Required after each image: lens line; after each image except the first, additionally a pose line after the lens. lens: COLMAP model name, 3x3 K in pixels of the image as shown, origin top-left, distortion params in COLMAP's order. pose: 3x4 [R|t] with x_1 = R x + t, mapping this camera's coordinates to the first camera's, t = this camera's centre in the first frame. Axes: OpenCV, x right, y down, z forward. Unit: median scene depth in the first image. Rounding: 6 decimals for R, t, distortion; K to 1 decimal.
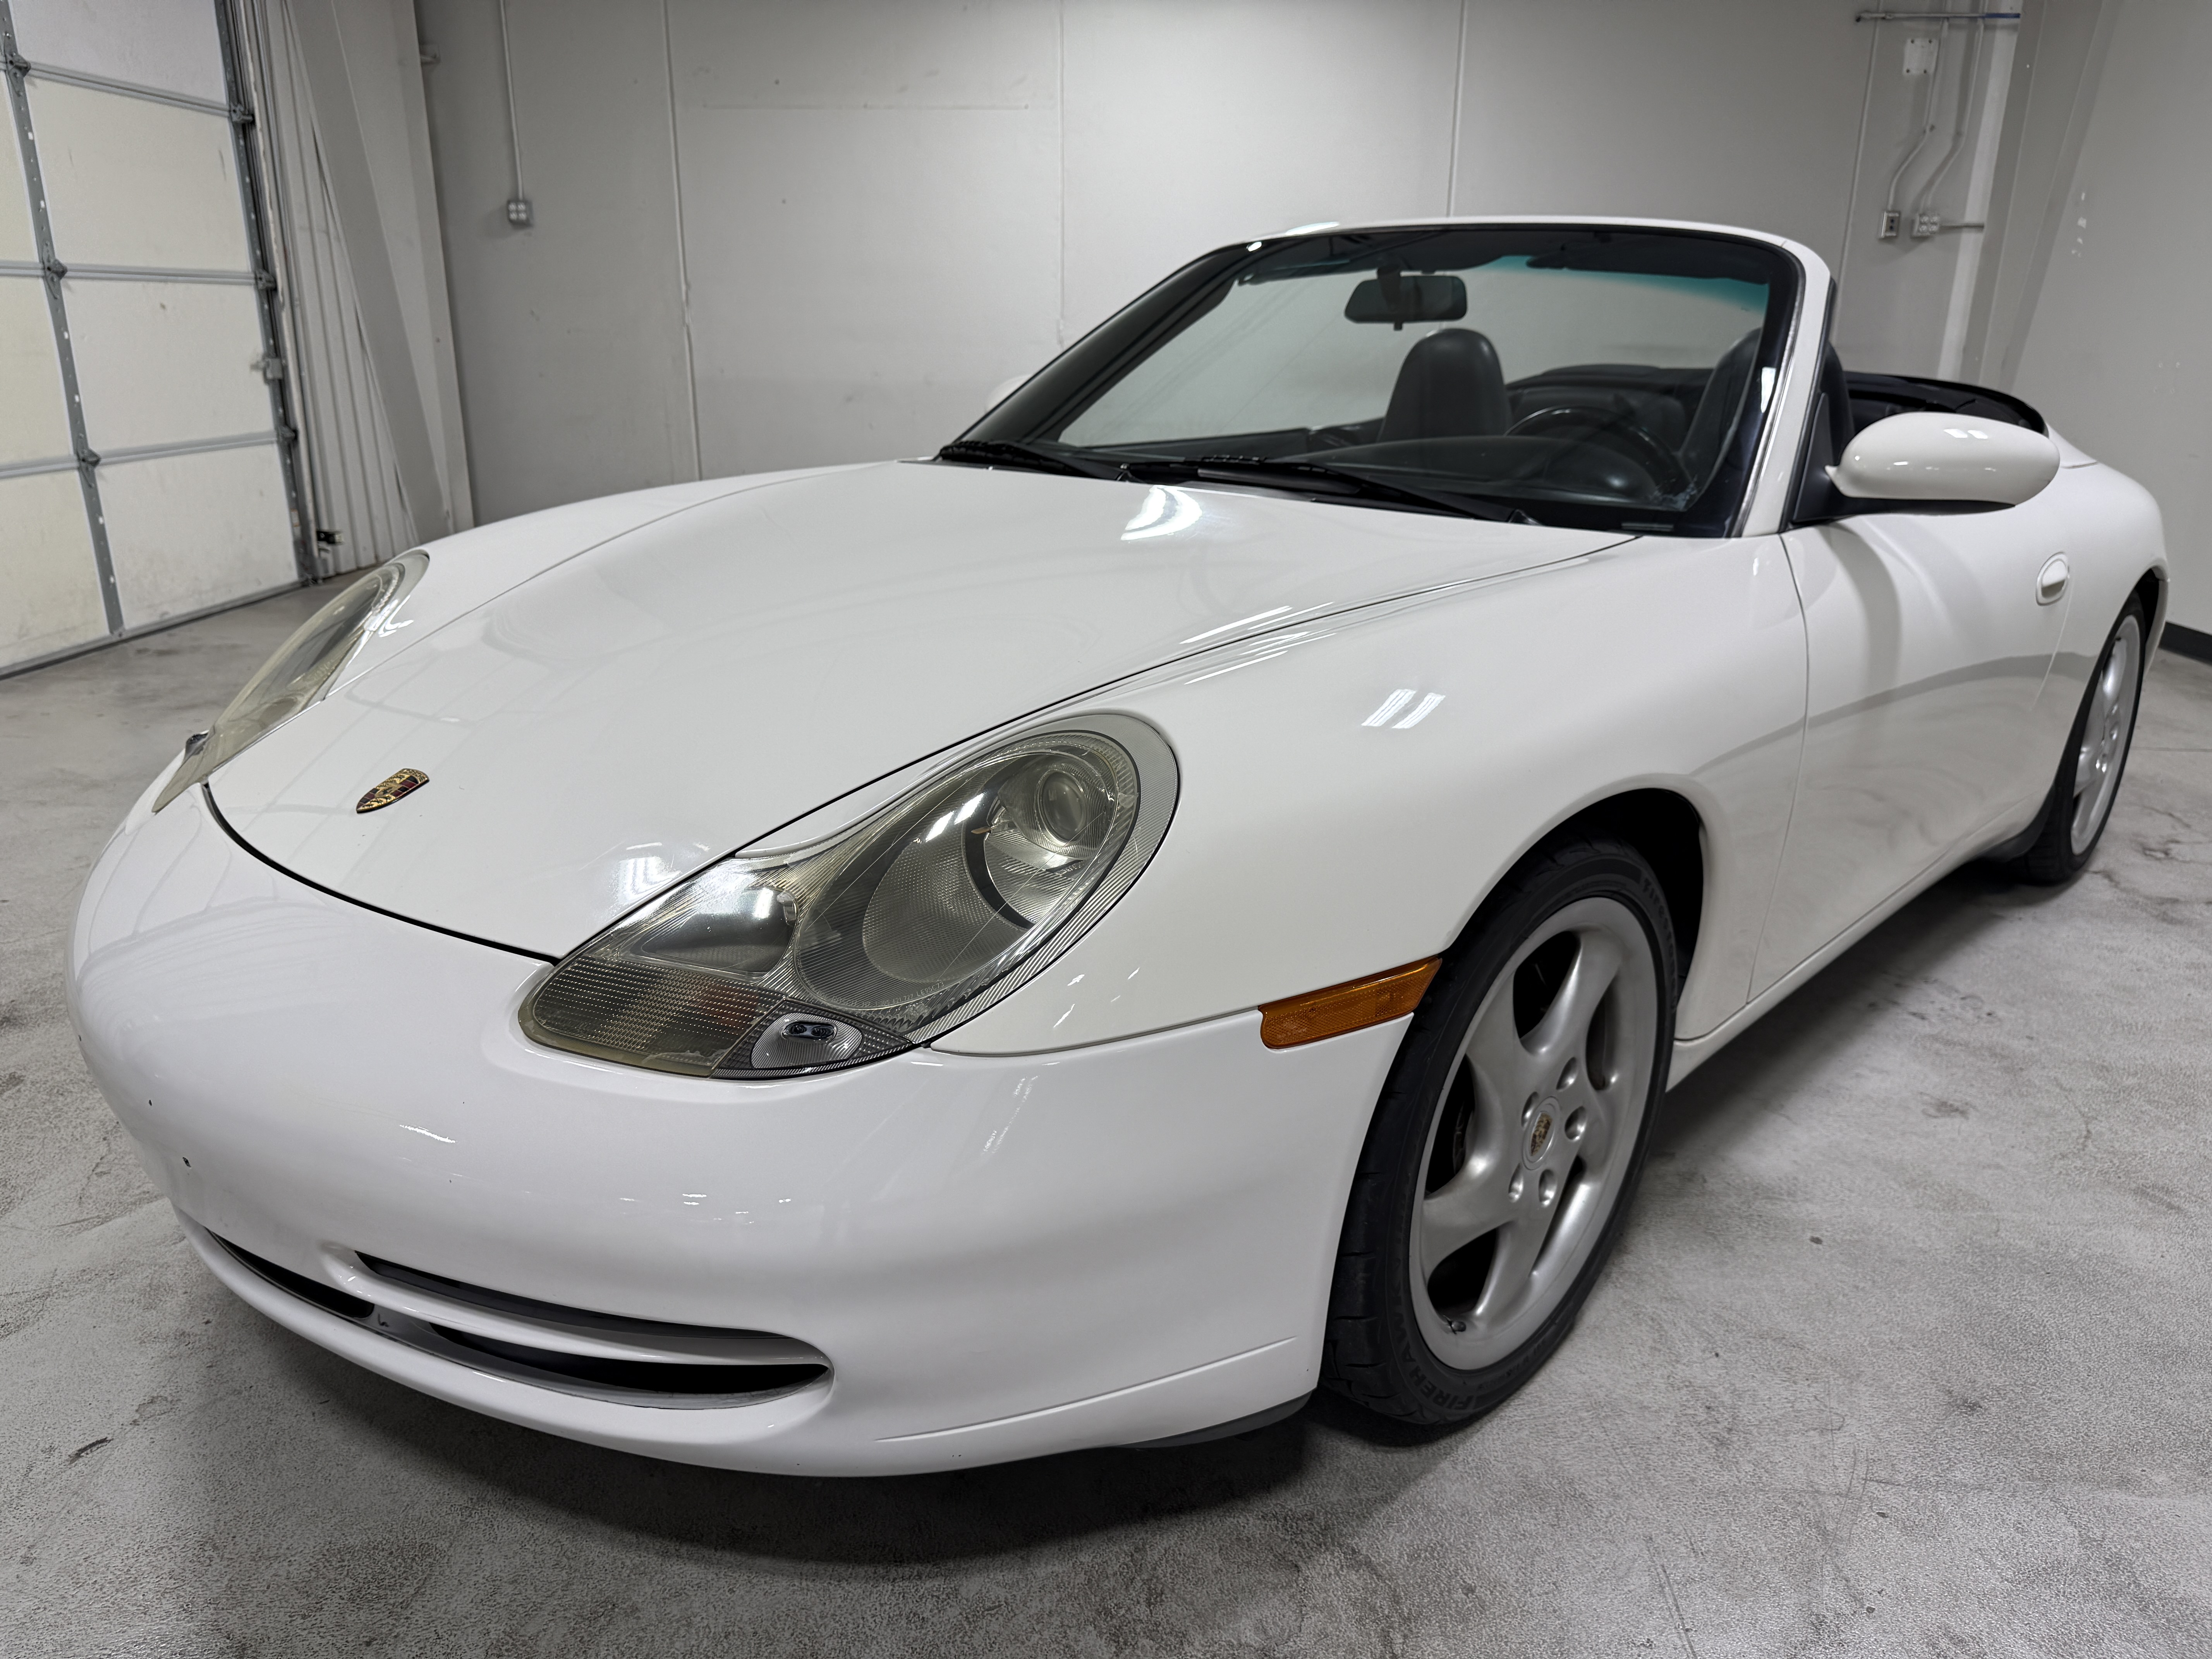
lens RADIAL K [[1567.9, 0, 1103.9], [0, 1567.9, 845.5], [0, 0, 1]] dist [0.028379, -0.040992]
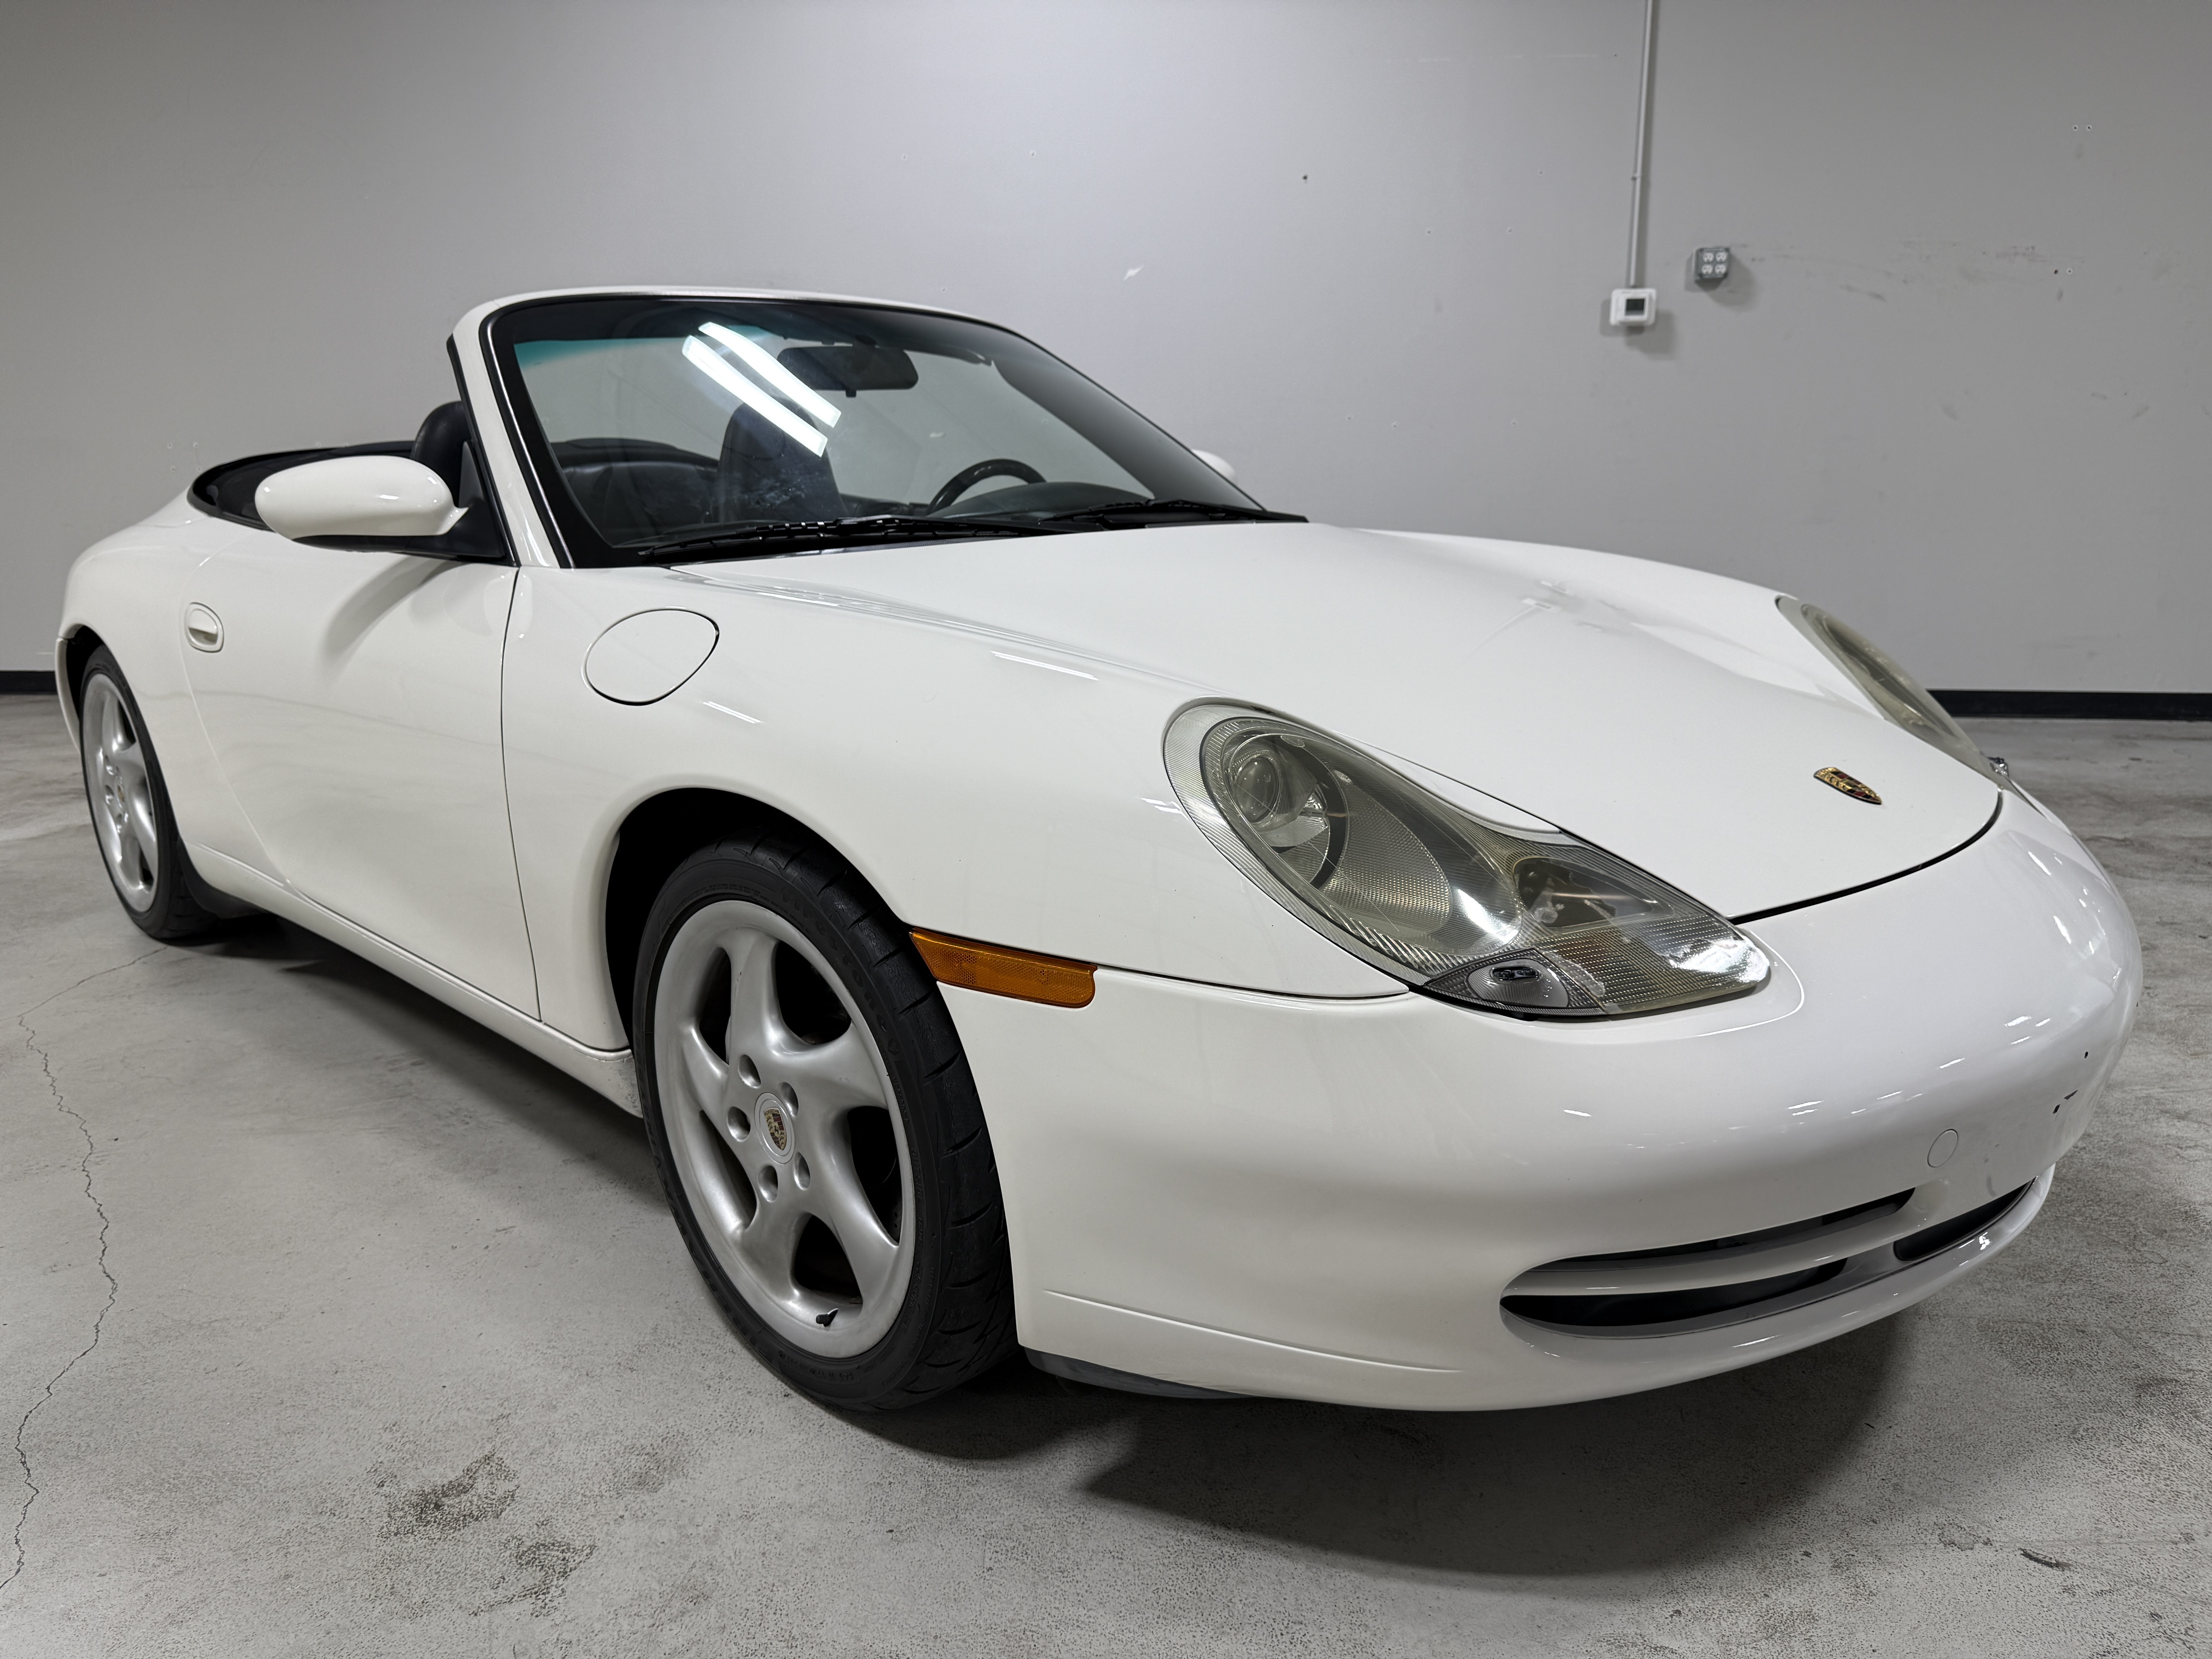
lens RADIAL K [[1567.9, 0, 1104.7], [0, 1567.9, 857.4], [0, 0, 1]] dist [0.028379, -0.040992]
pose [[0.045022, -0.270796, 0.961583, -0.973762], [0.323019, 0.914797, 0.242496, -0.266094], [-0.945321, 0.299692, 0.128658, 0.861416]]
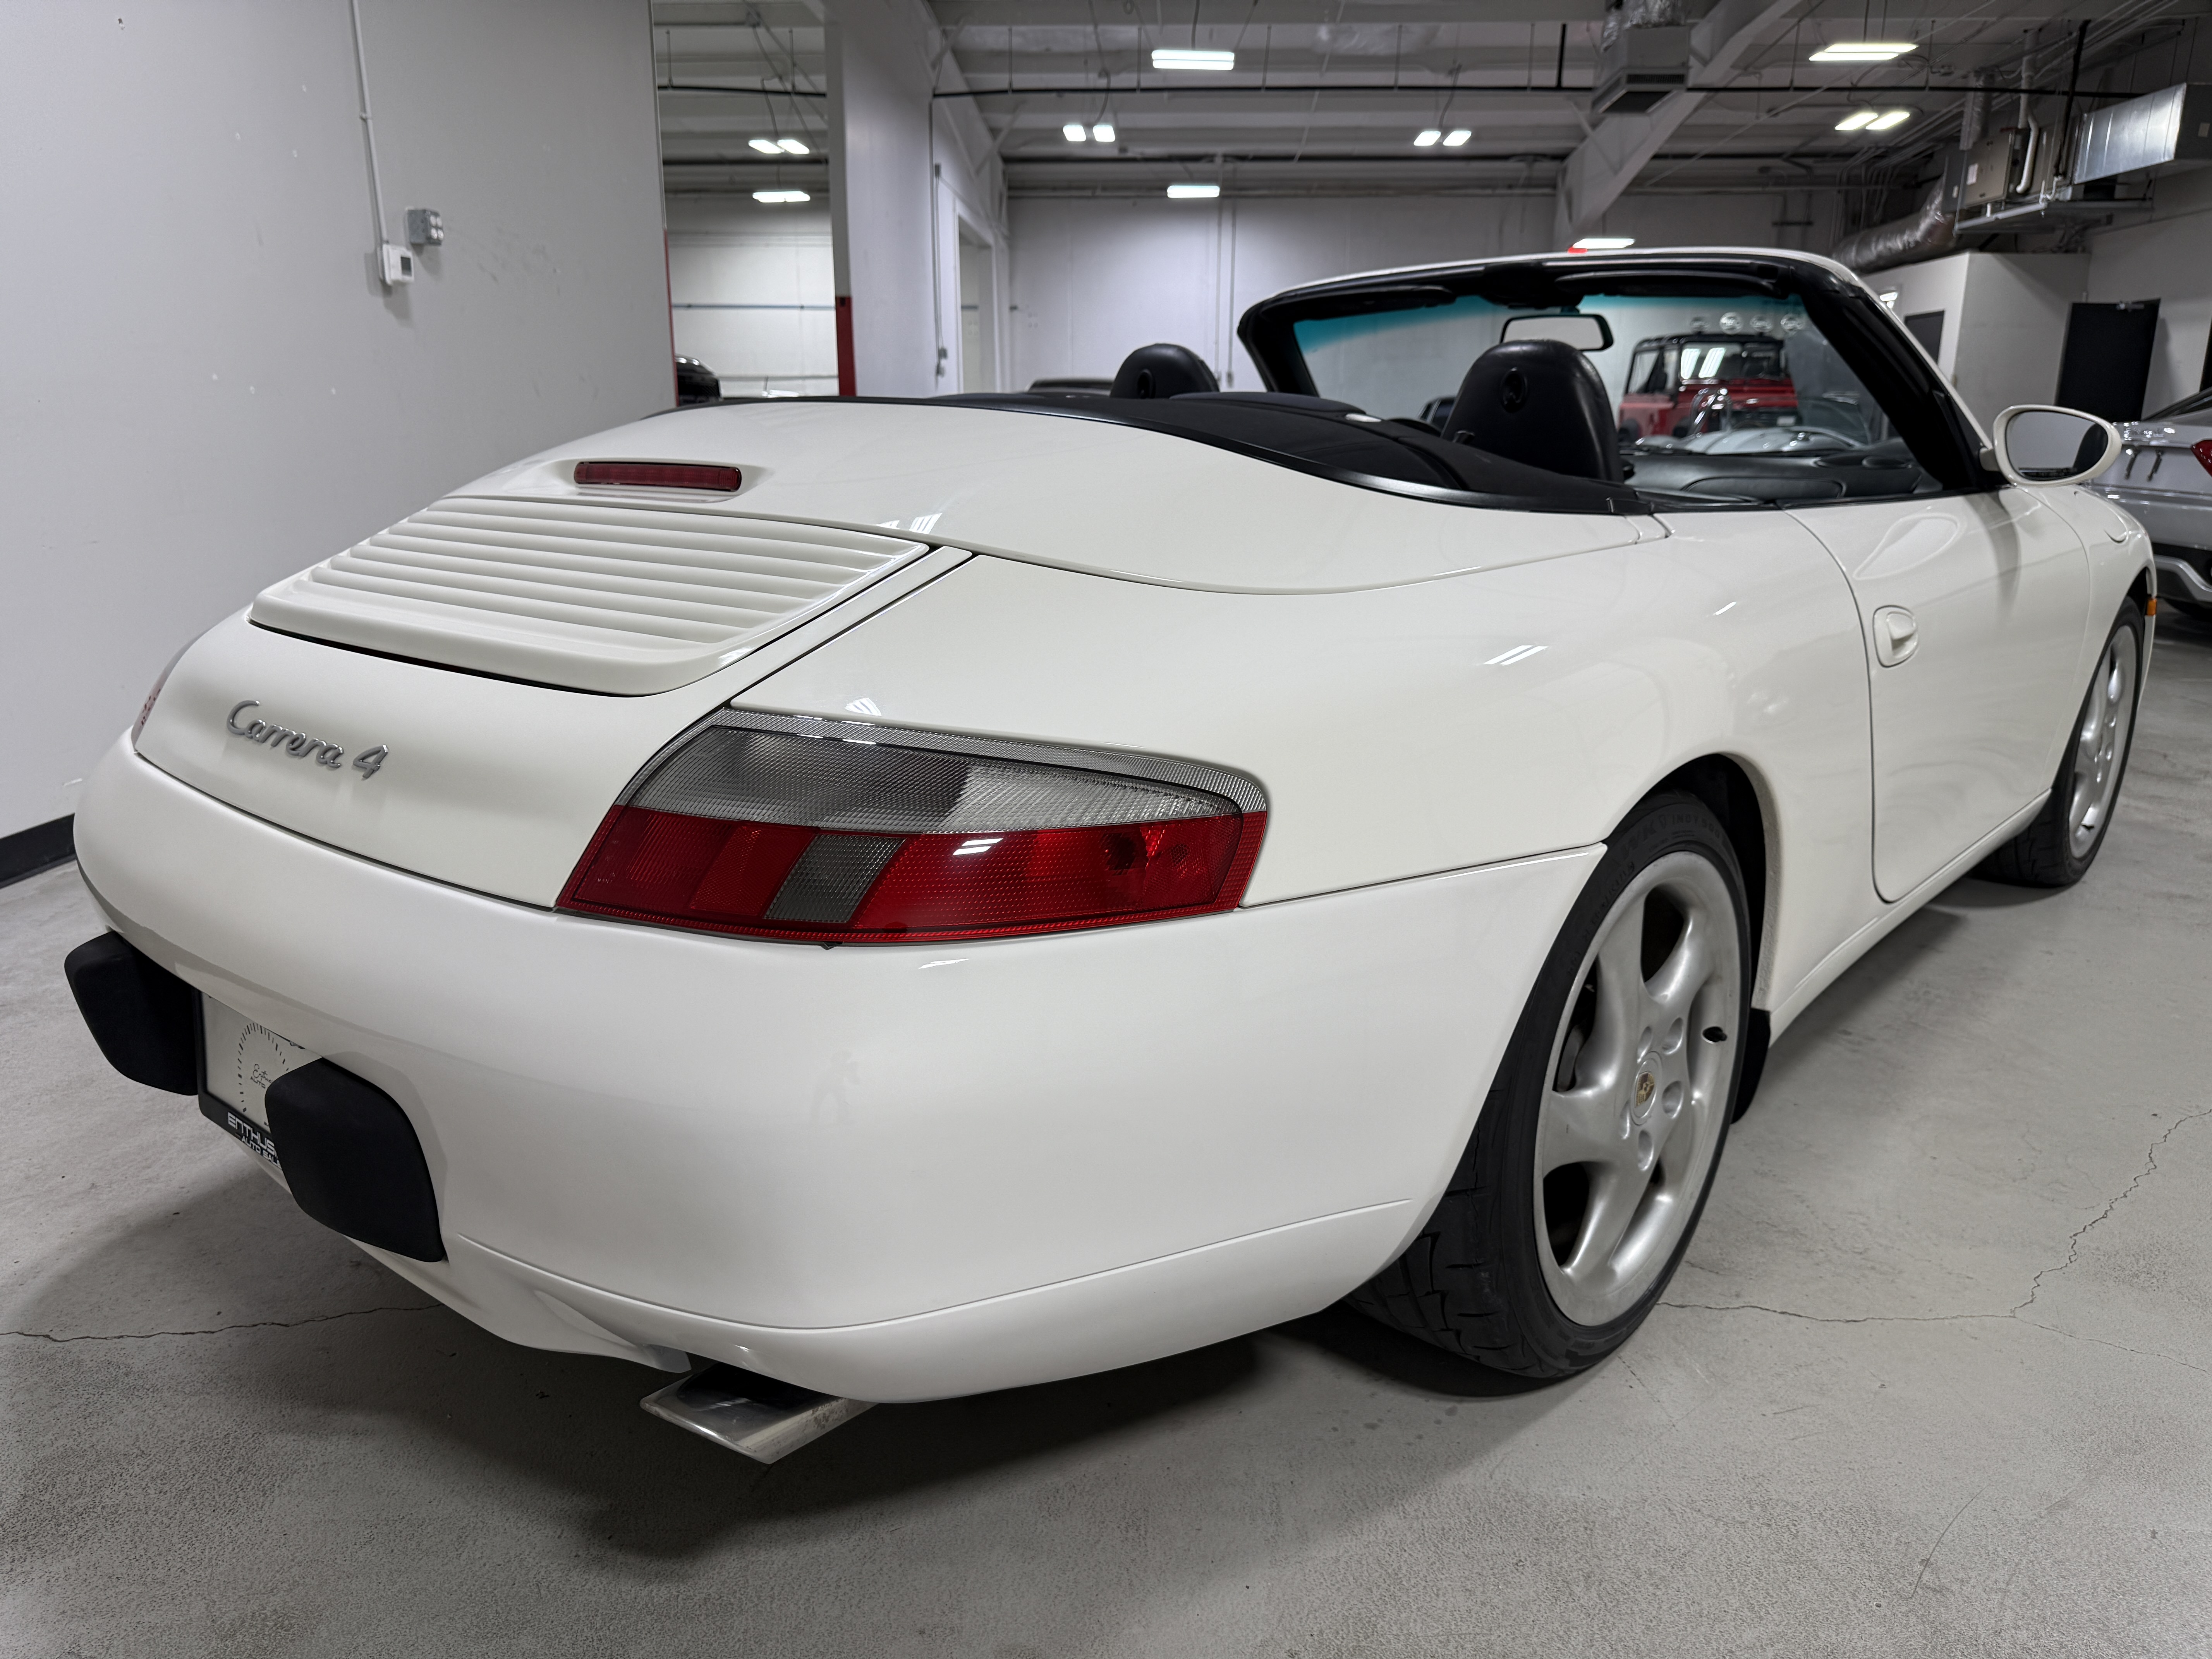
lens RADIAL K [[1567.9, 0, 1115.2], [0, 1567.9, 845.7], [0, 0, 1]] dist [0.028379, -0.040992]
pose [[-0.999792, -0.010253, -0.017646, 0.578918], [-0.018311, 0.832434, 0.553821, -0.727459], [0.009011, 0.554029, -0.832449, 2.358233]]
